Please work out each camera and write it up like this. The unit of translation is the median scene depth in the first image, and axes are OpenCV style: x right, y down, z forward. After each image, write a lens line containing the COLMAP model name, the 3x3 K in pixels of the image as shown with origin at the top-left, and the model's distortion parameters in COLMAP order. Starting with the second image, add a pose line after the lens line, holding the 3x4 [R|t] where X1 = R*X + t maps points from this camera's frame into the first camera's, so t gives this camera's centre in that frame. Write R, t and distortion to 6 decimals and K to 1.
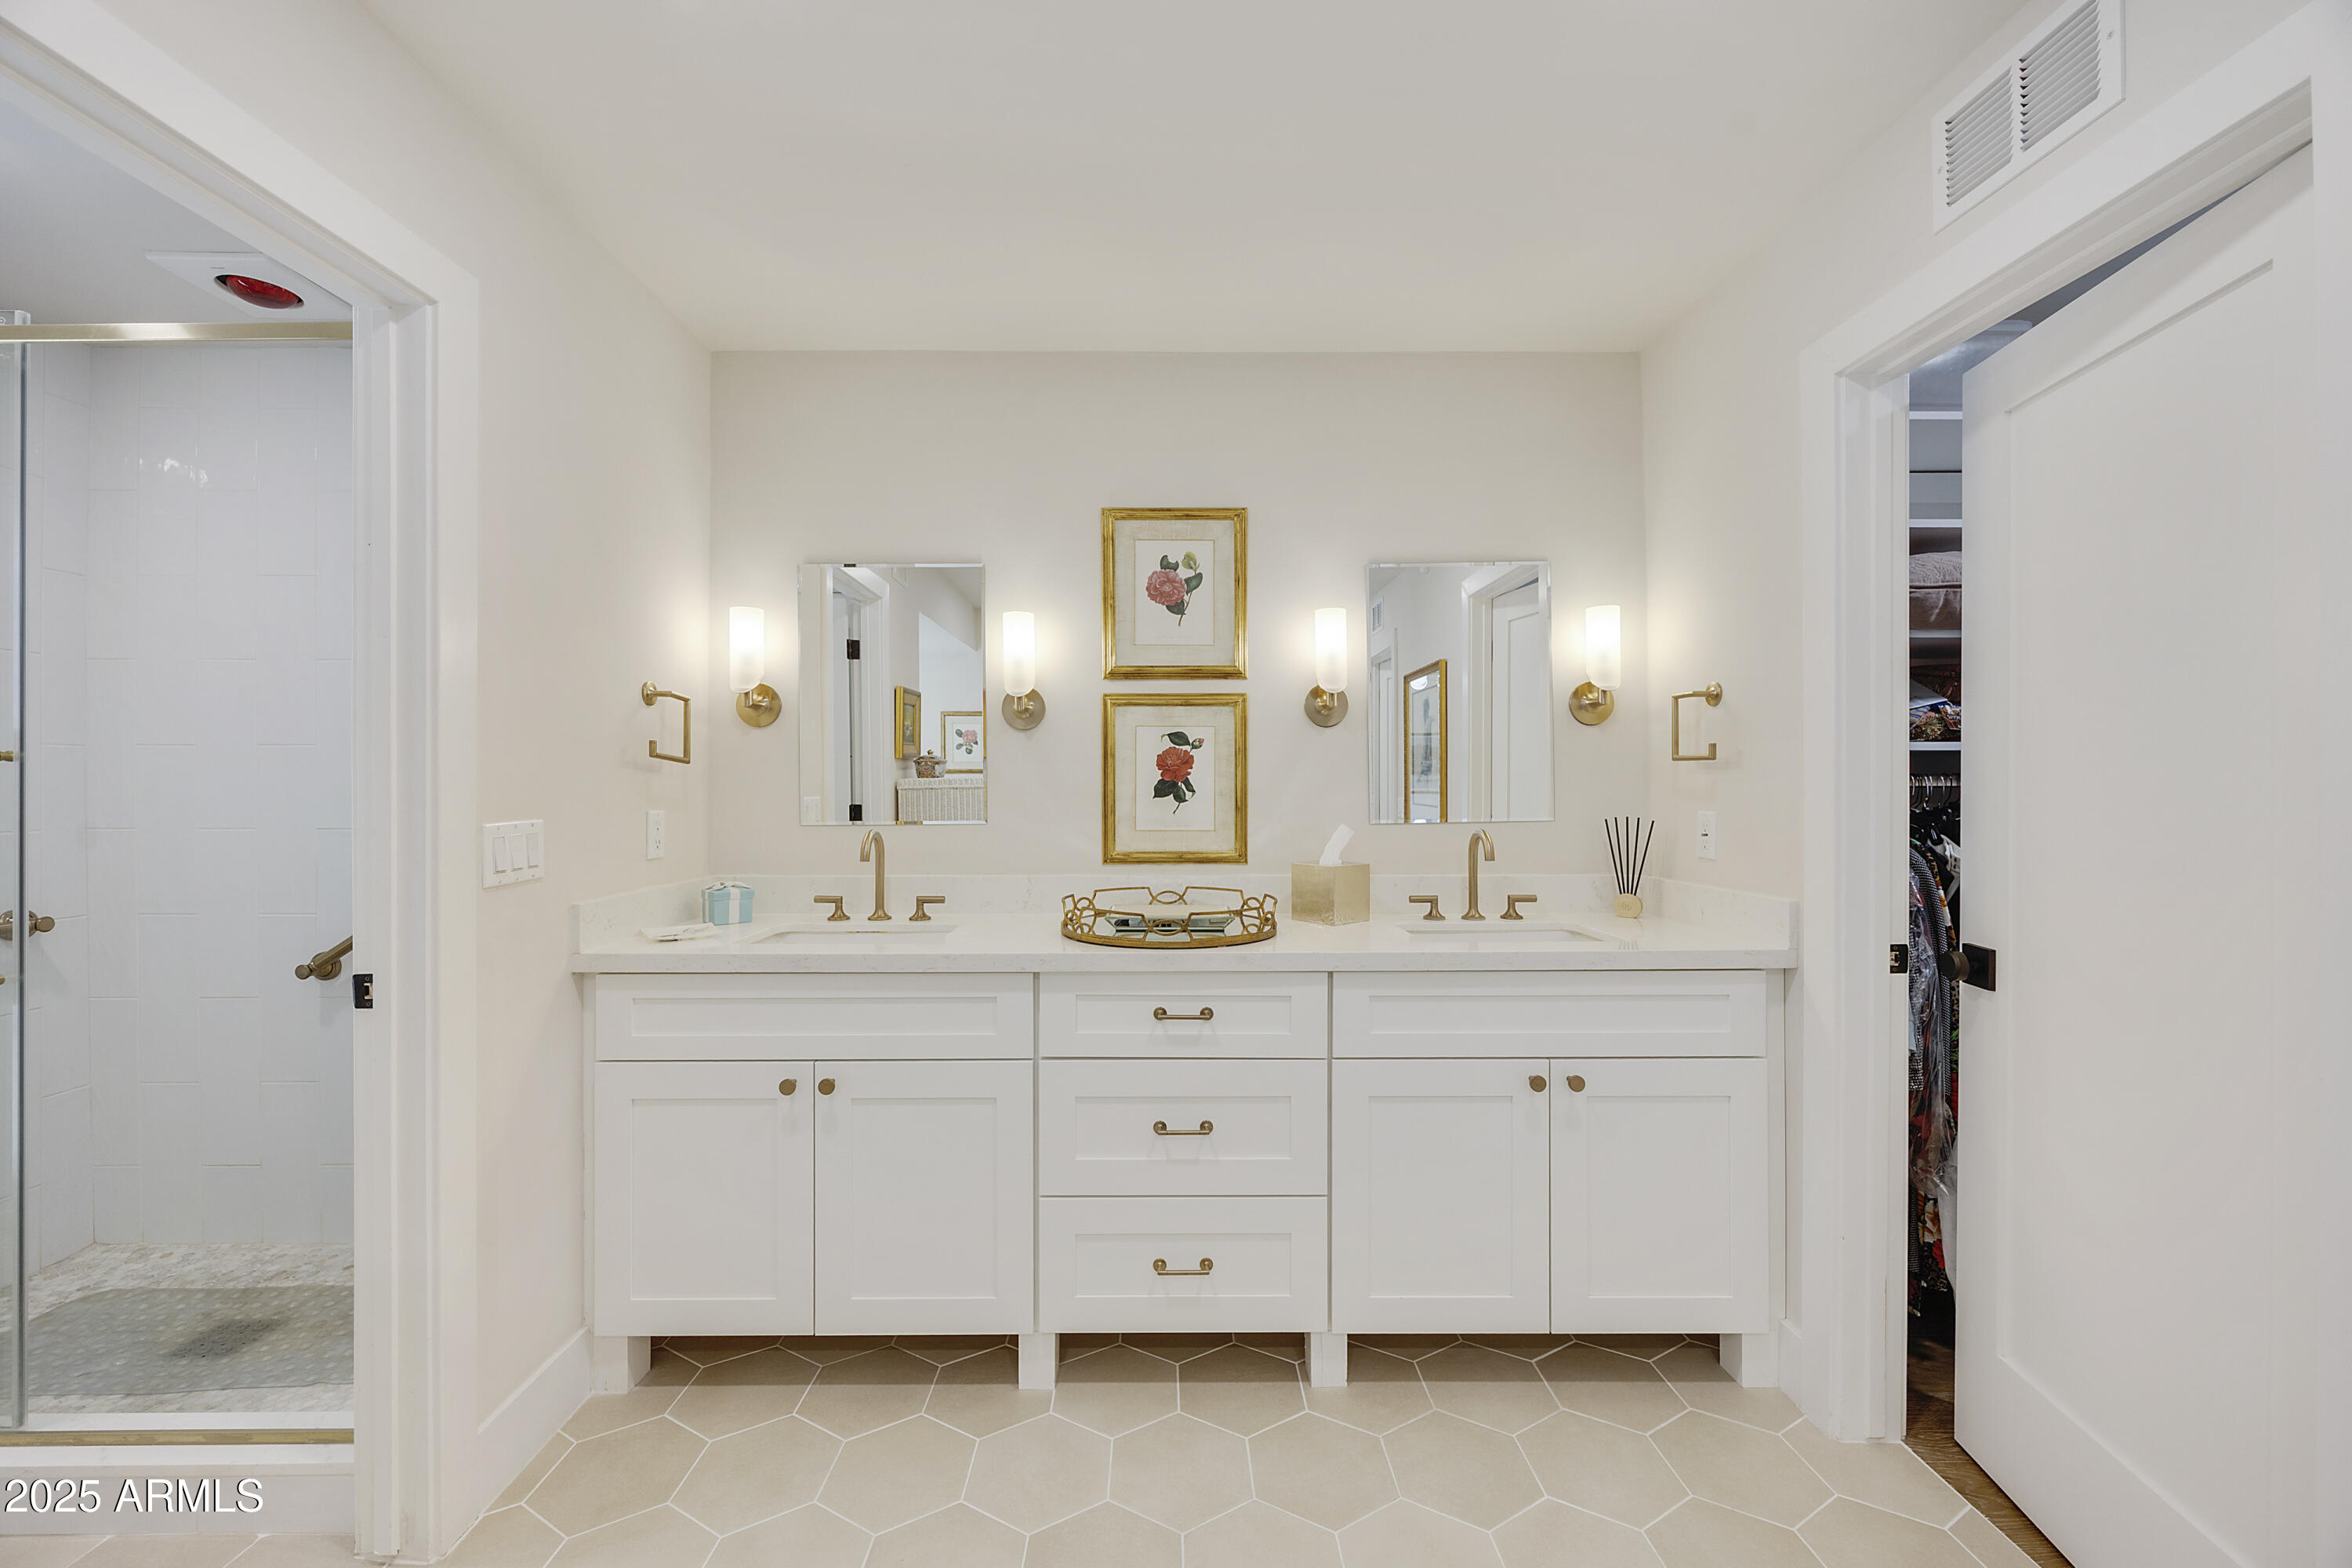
lens RADIAL K [[898.4, 0, 1160.5], [0, 898.4, 782.7], [0, 0, 1]] dist [0.000708, 0.000028]
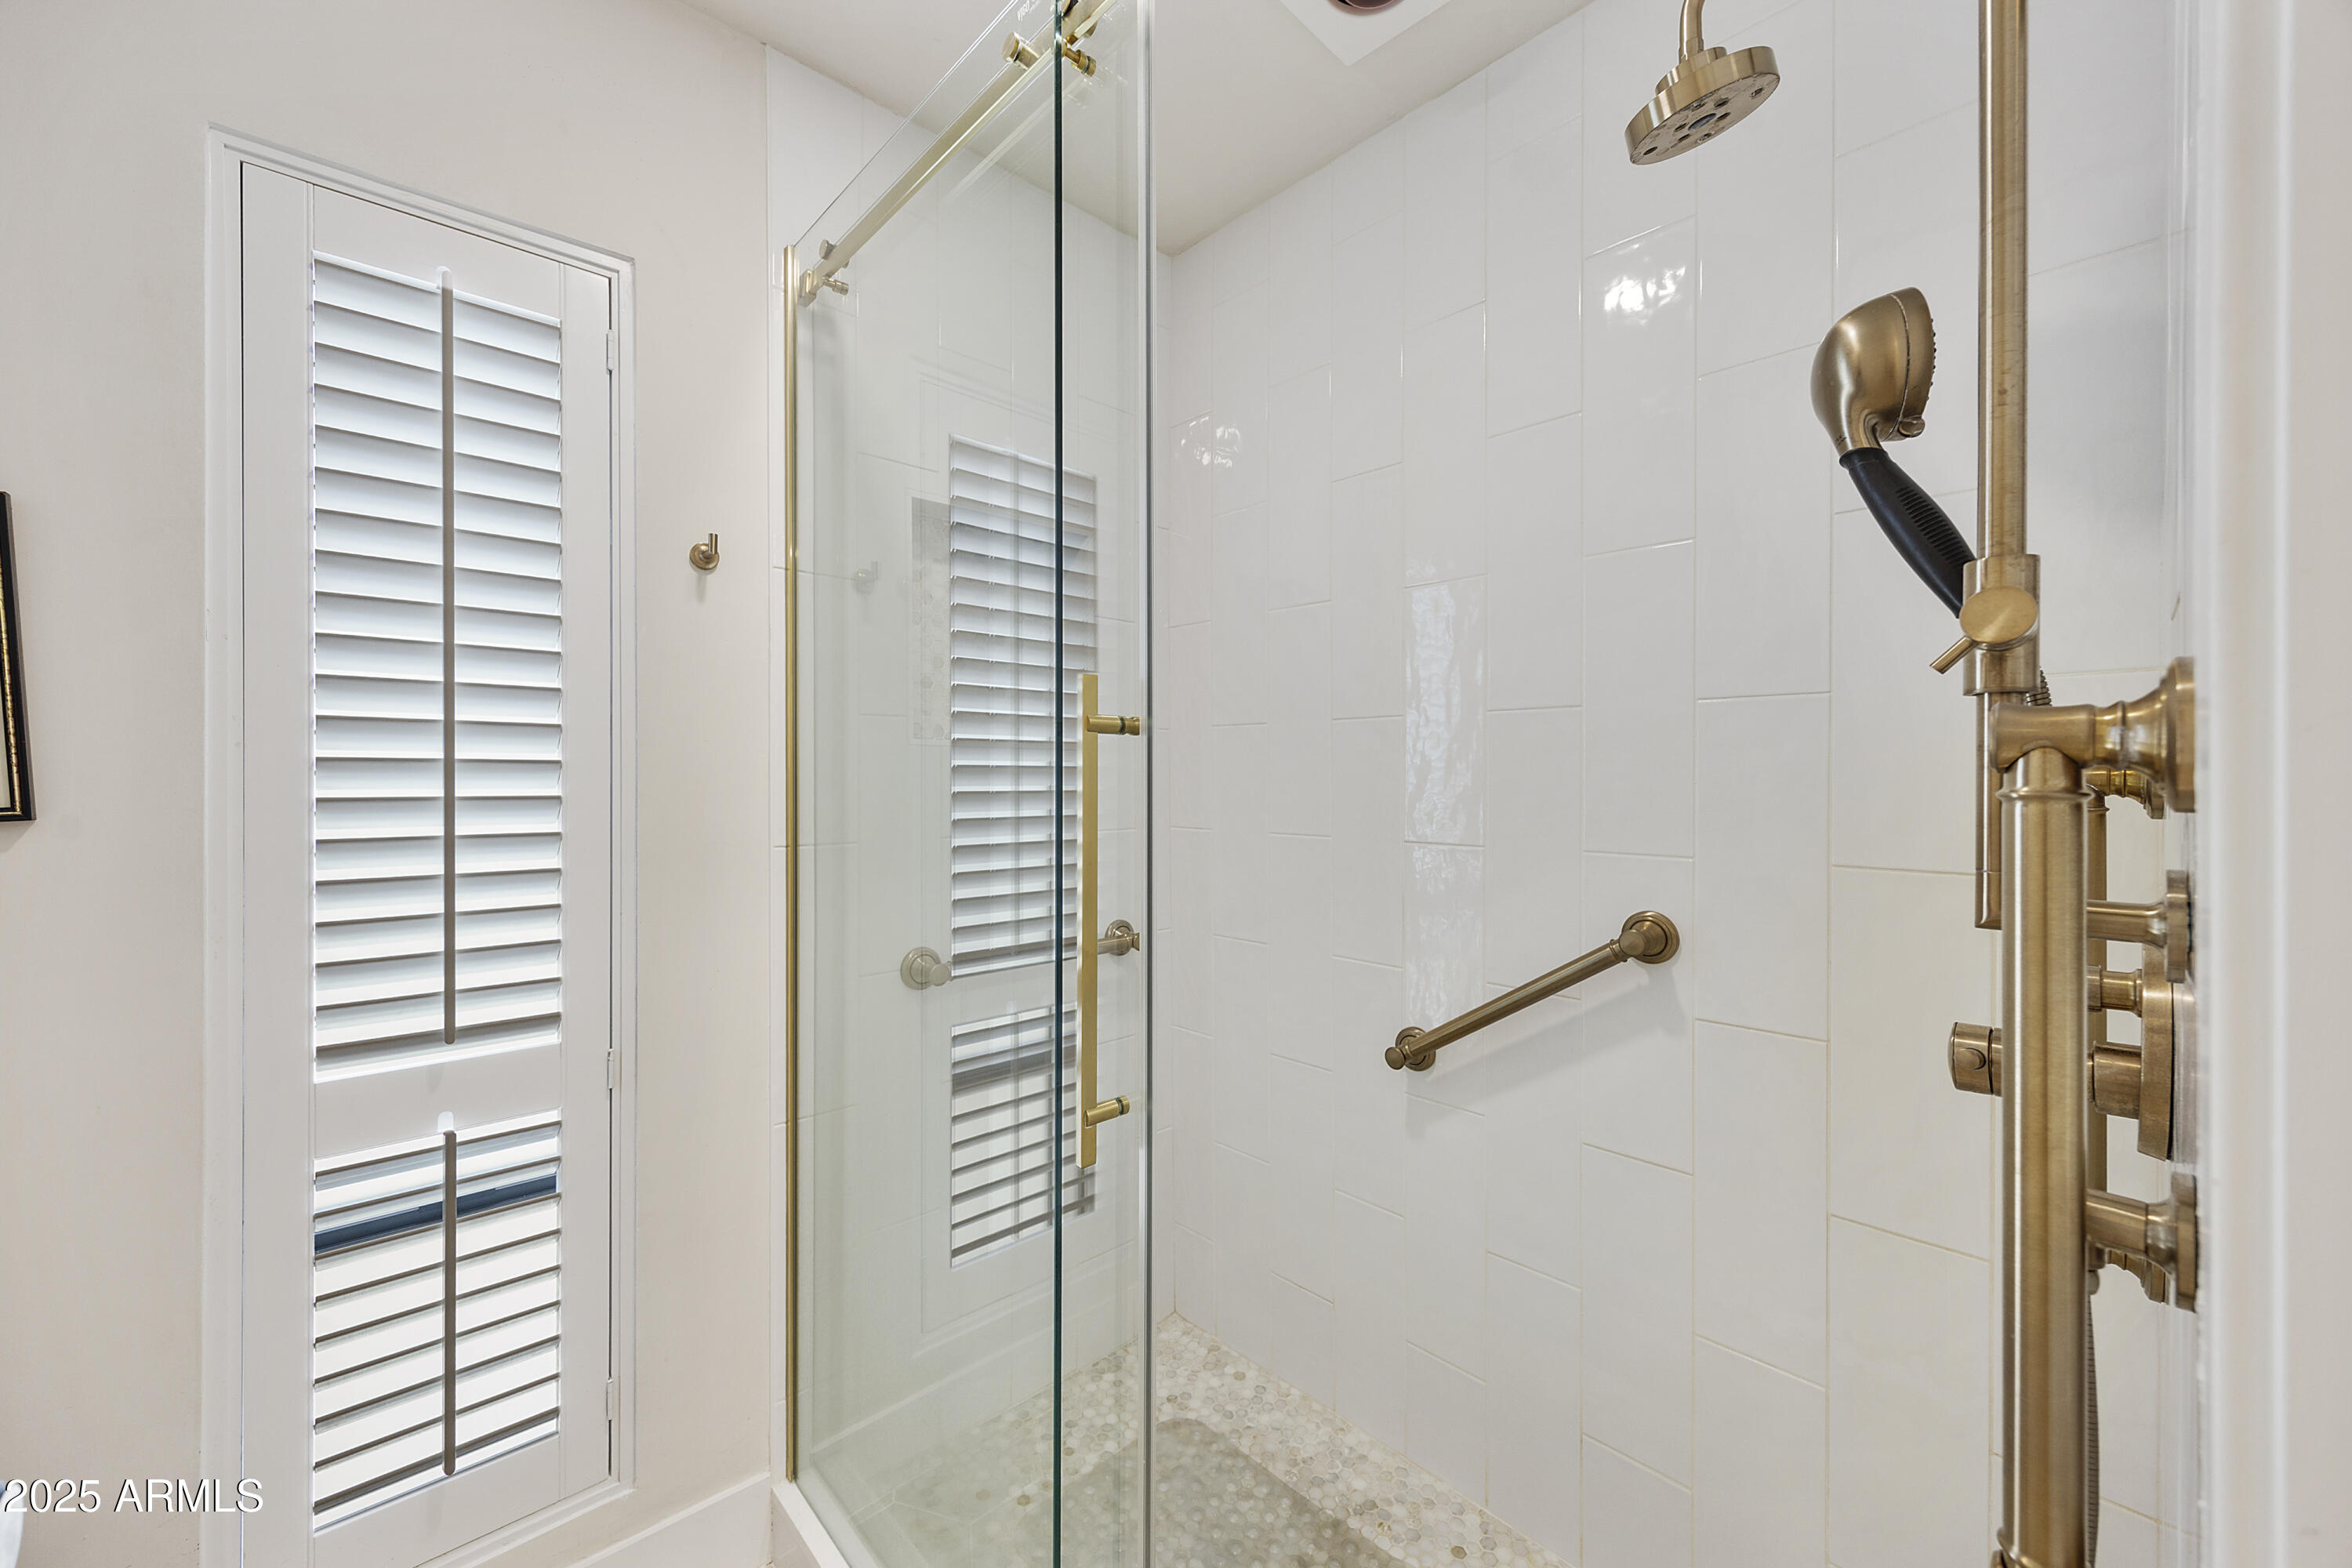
lens RADIAL K [[898.4, 0, 1191.2], [0, 898.4, 776.8], [0, 0, 1]] dist [0.000708, 0.000028]
pose [[0.697439, 0.008915, -0.716589, -0.610003], [-0.003472, 0.999953, 0.009060, -0.001049], [0.716636, -0.003831, 0.697437, 0.450209]]
